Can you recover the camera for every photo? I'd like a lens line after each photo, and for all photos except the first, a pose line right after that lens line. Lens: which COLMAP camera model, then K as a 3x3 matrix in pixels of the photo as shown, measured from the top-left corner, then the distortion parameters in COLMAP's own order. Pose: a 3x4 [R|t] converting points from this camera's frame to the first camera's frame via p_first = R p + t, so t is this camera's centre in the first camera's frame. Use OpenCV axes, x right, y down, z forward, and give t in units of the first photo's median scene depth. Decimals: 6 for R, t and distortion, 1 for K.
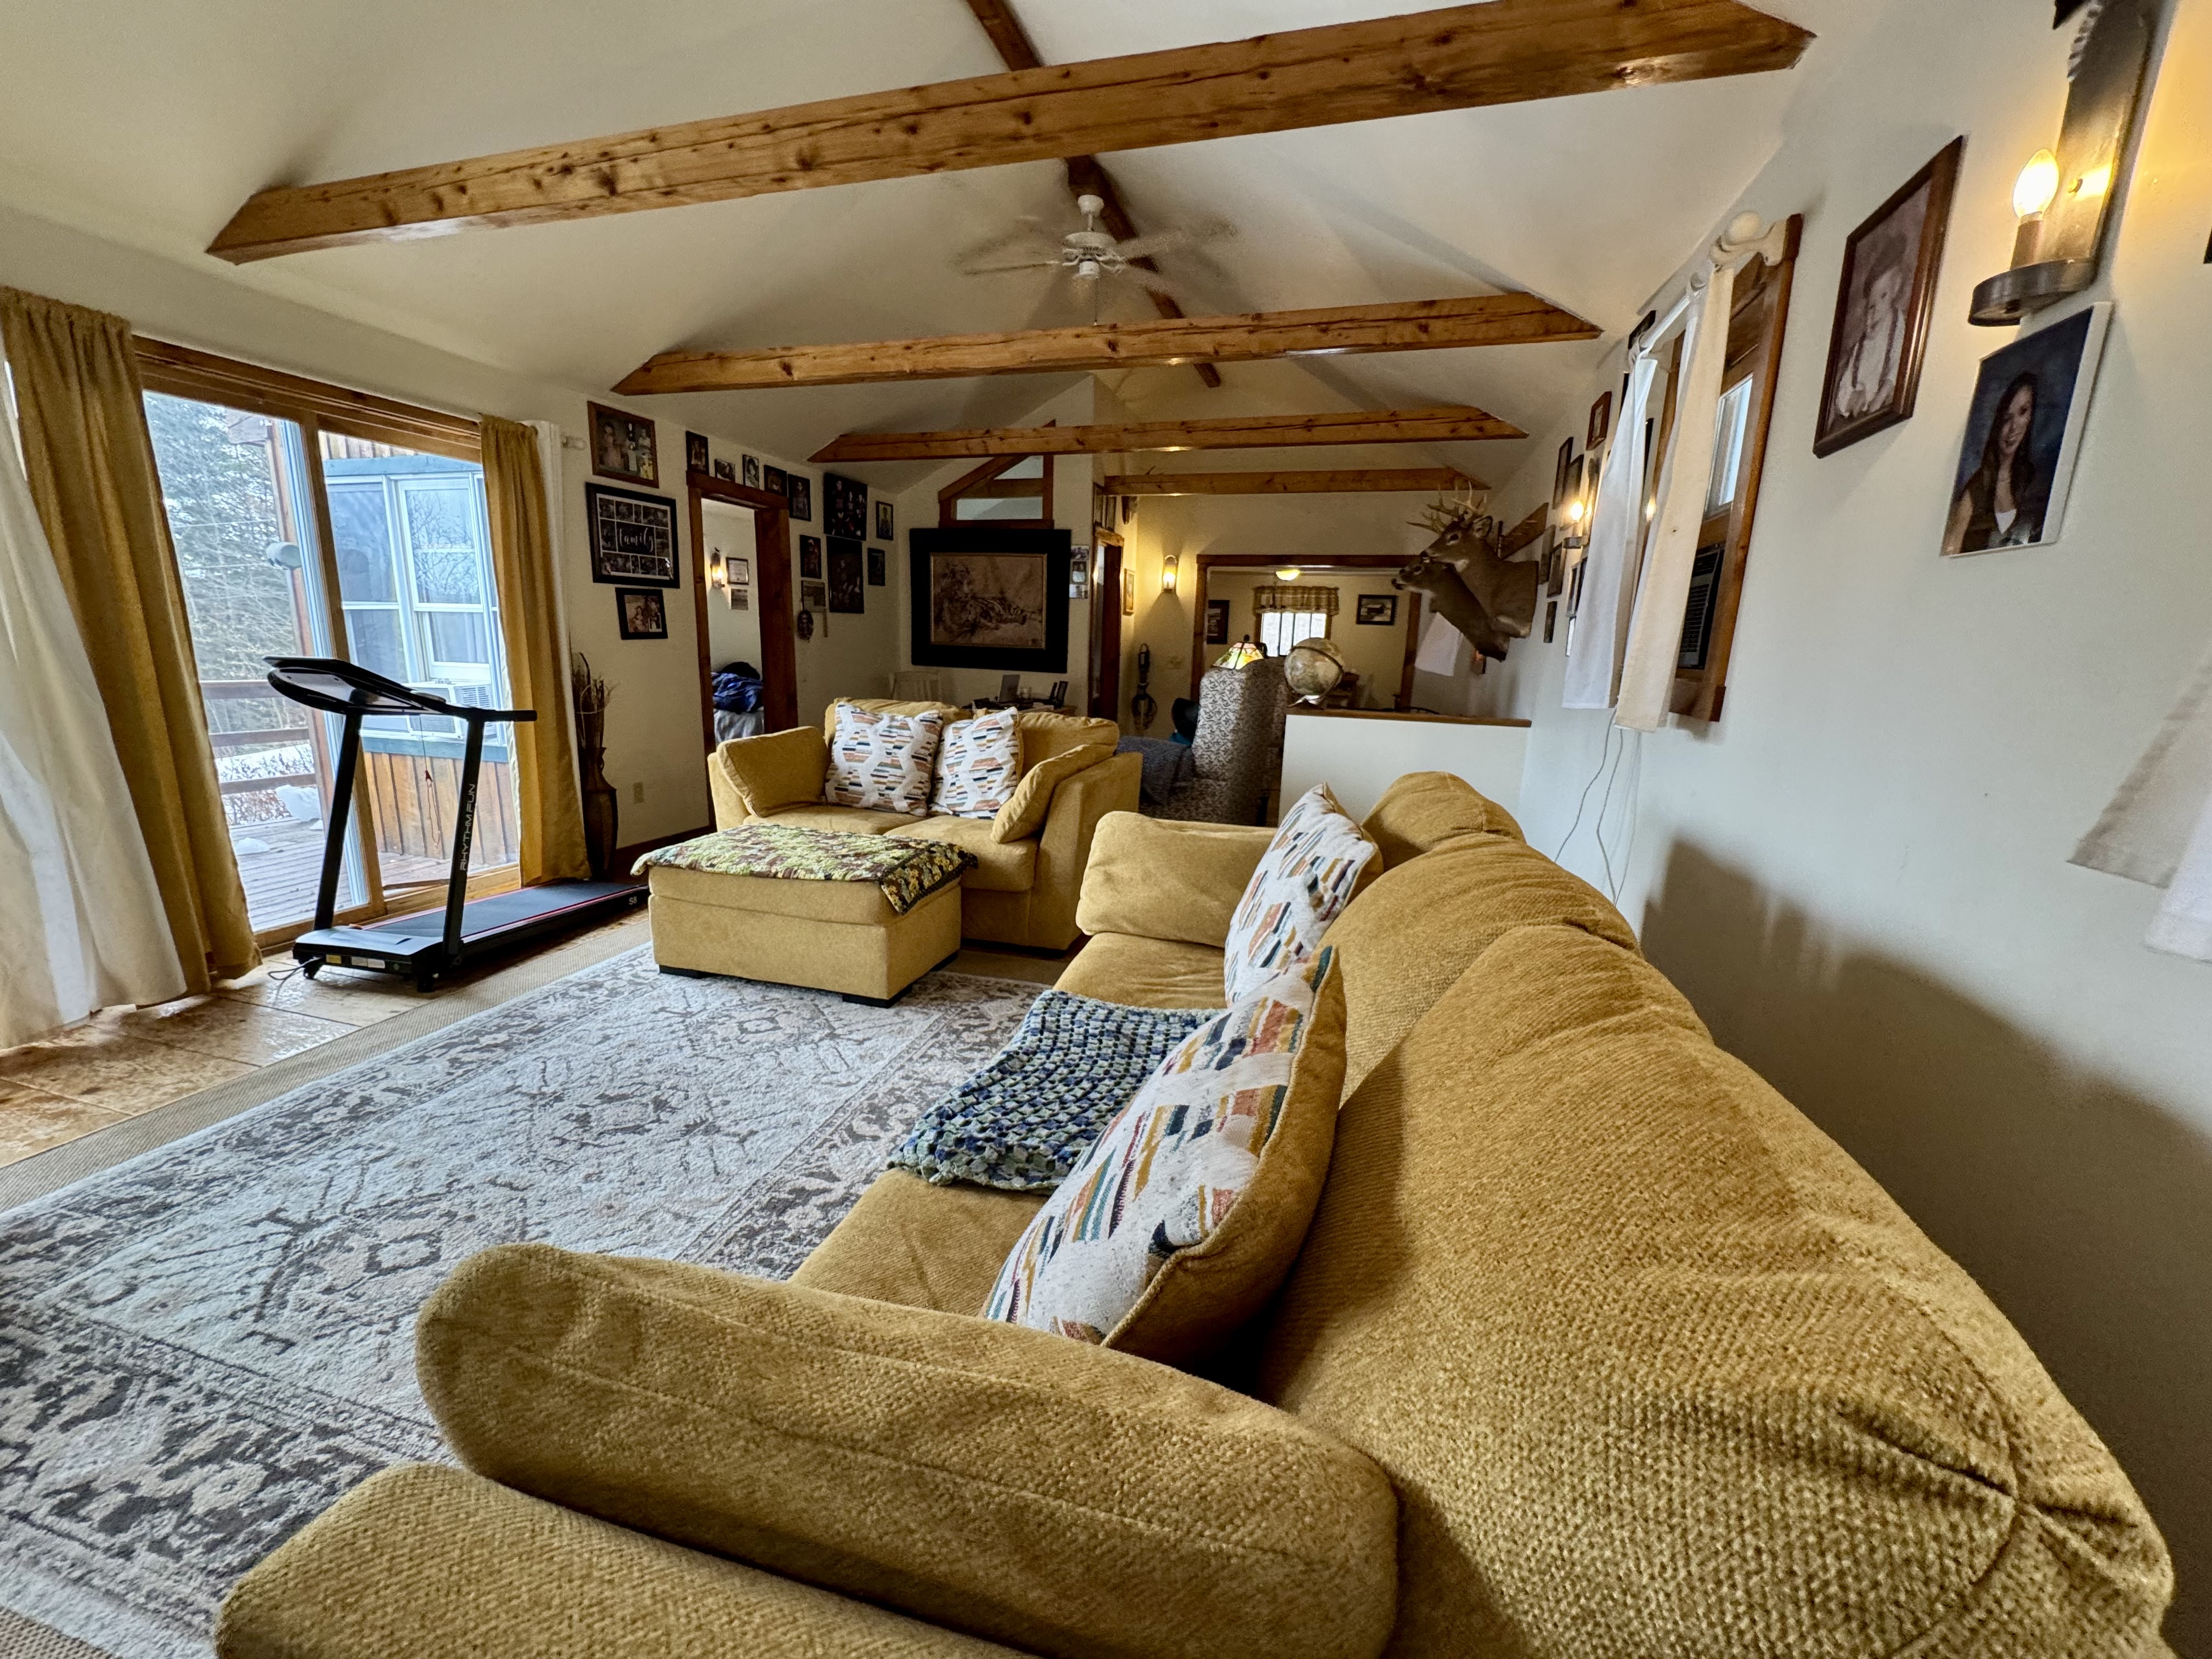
lens RADIAL K [[877.6, 0, 1111.3], [0, 877.6, 826.6], [0, 0, 1]] dist [-0.005620, 0.001298]
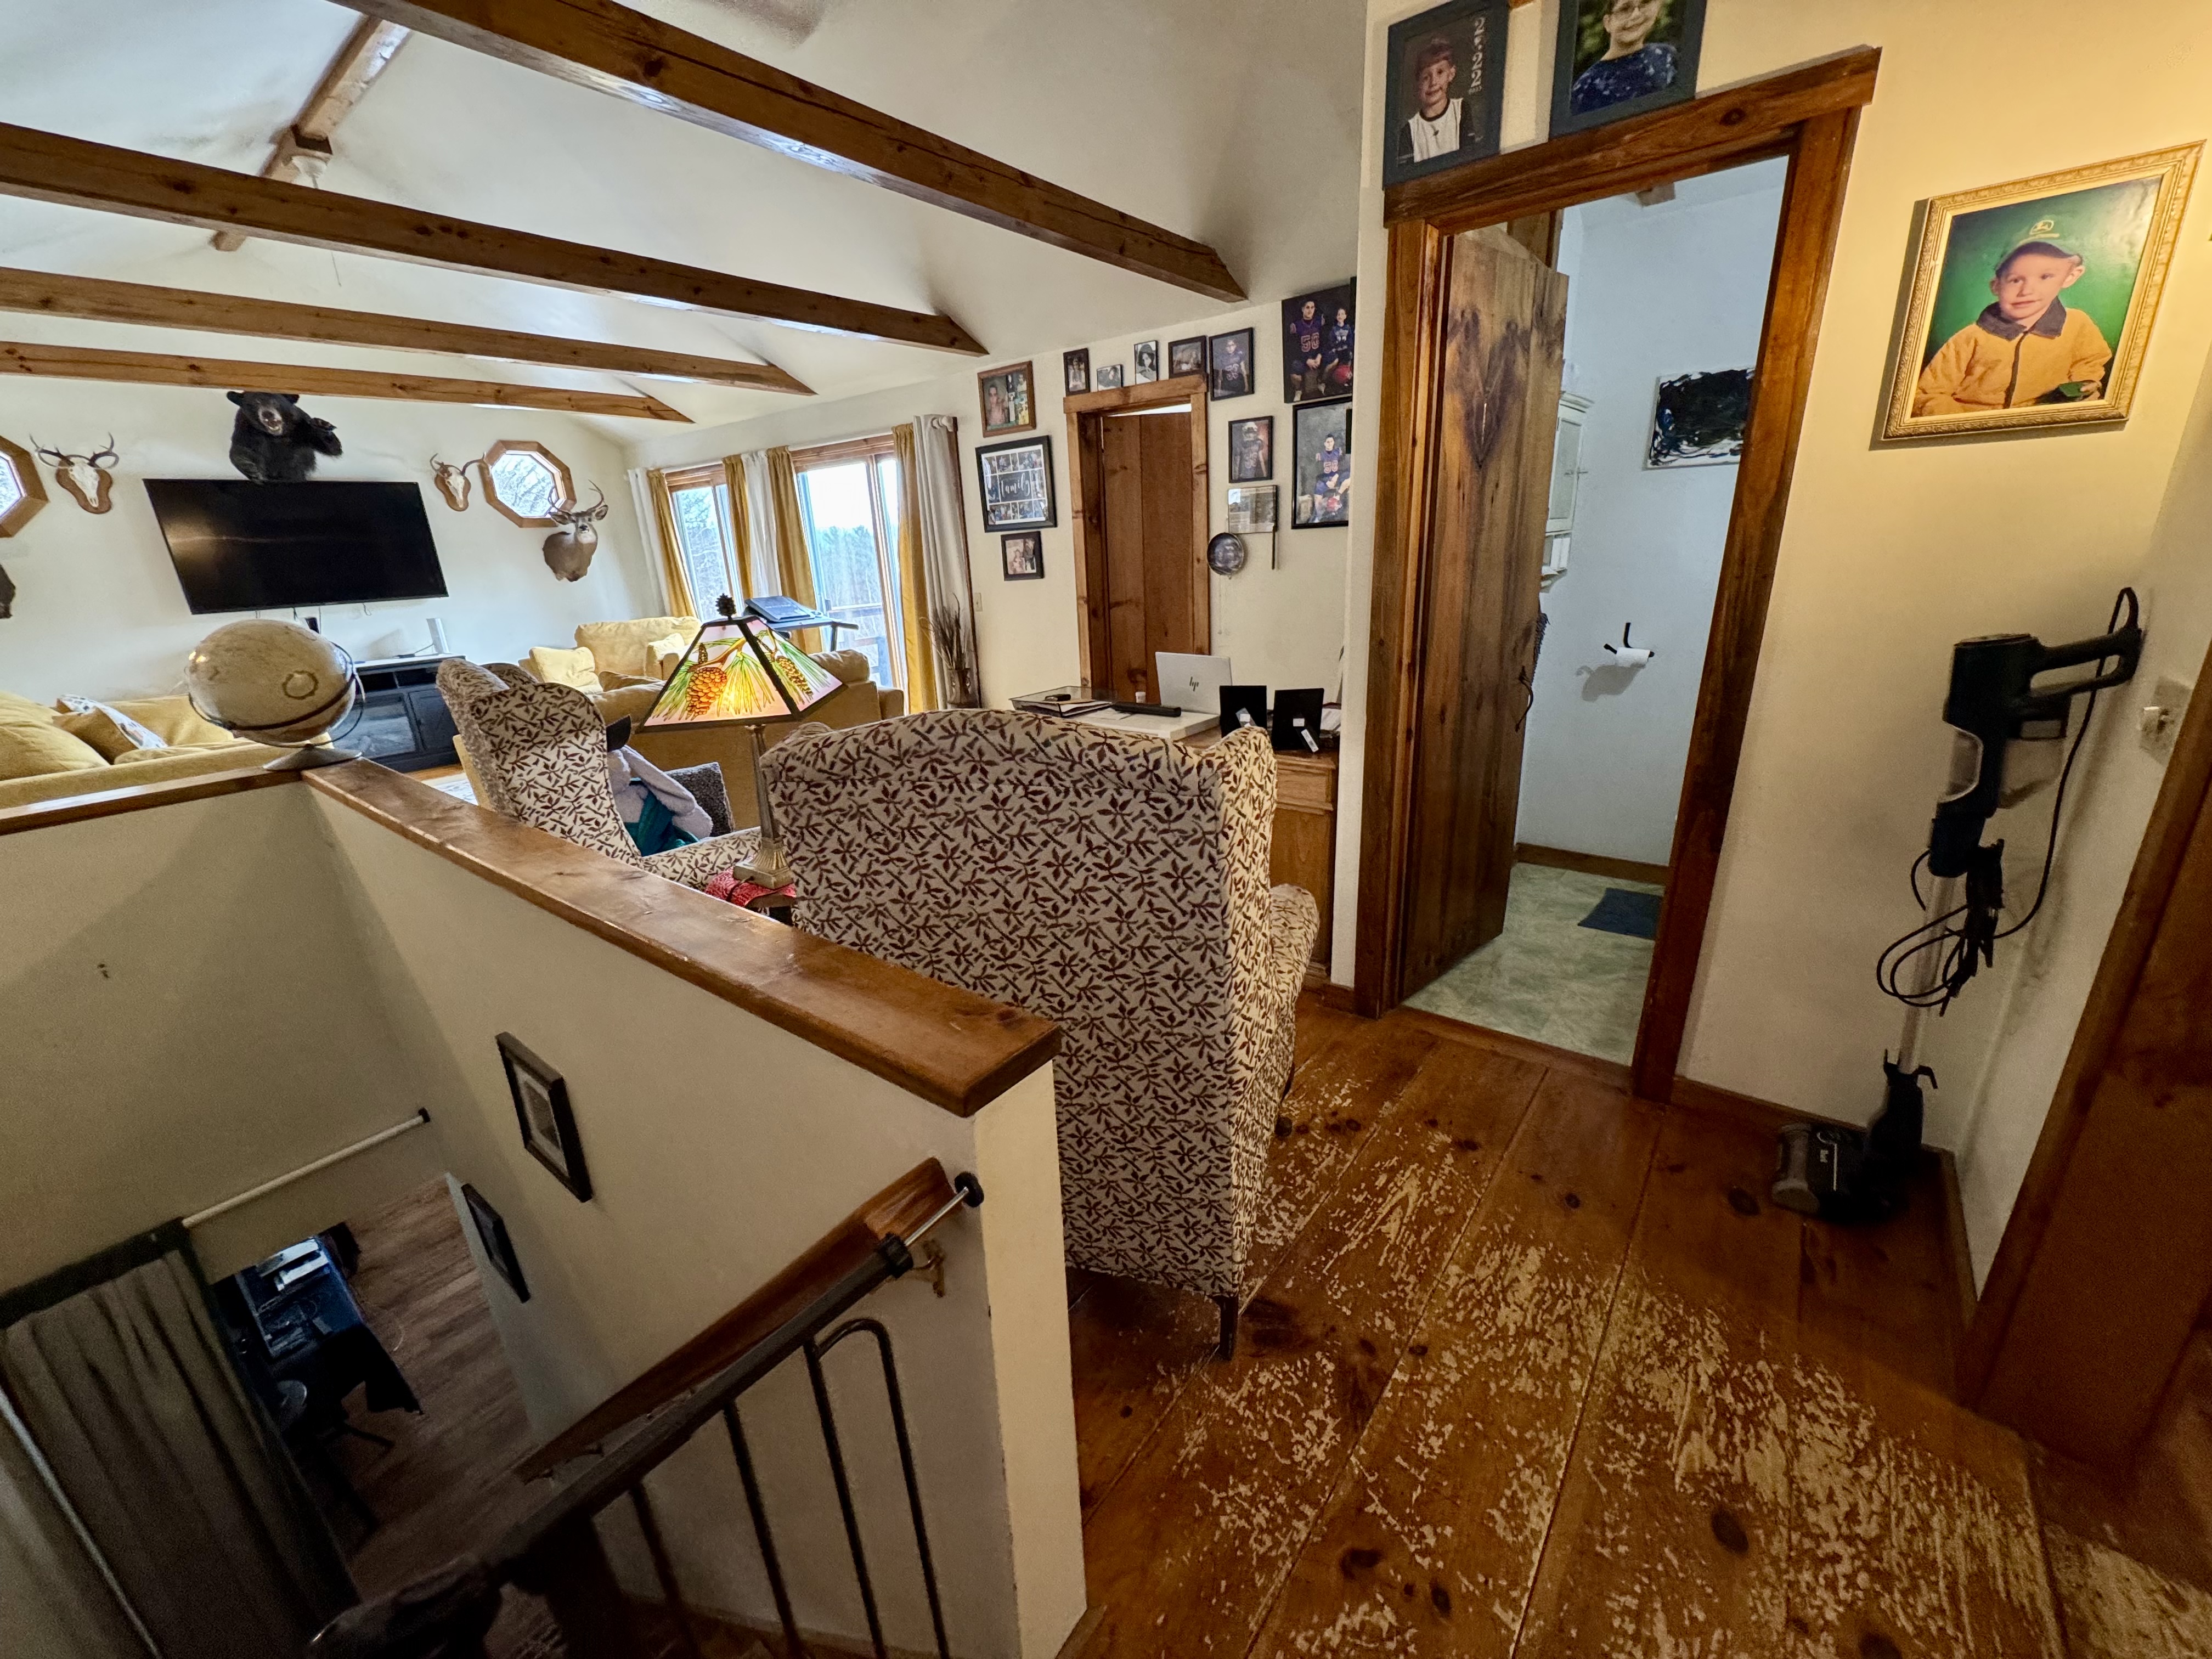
lens RADIAL K [[877.6, 0, 1105.0], [0, 877.6, 823.3], [0, 0, 1]] dist [-0.005620, 0.001298]
pose [[-0.385882, 0.268519, -0.882606, 0.476972], [-0.159563, 0.922860, 0.350528, -0.335696], [0.908645, 0.276094, -0.313269, 1.528620]]
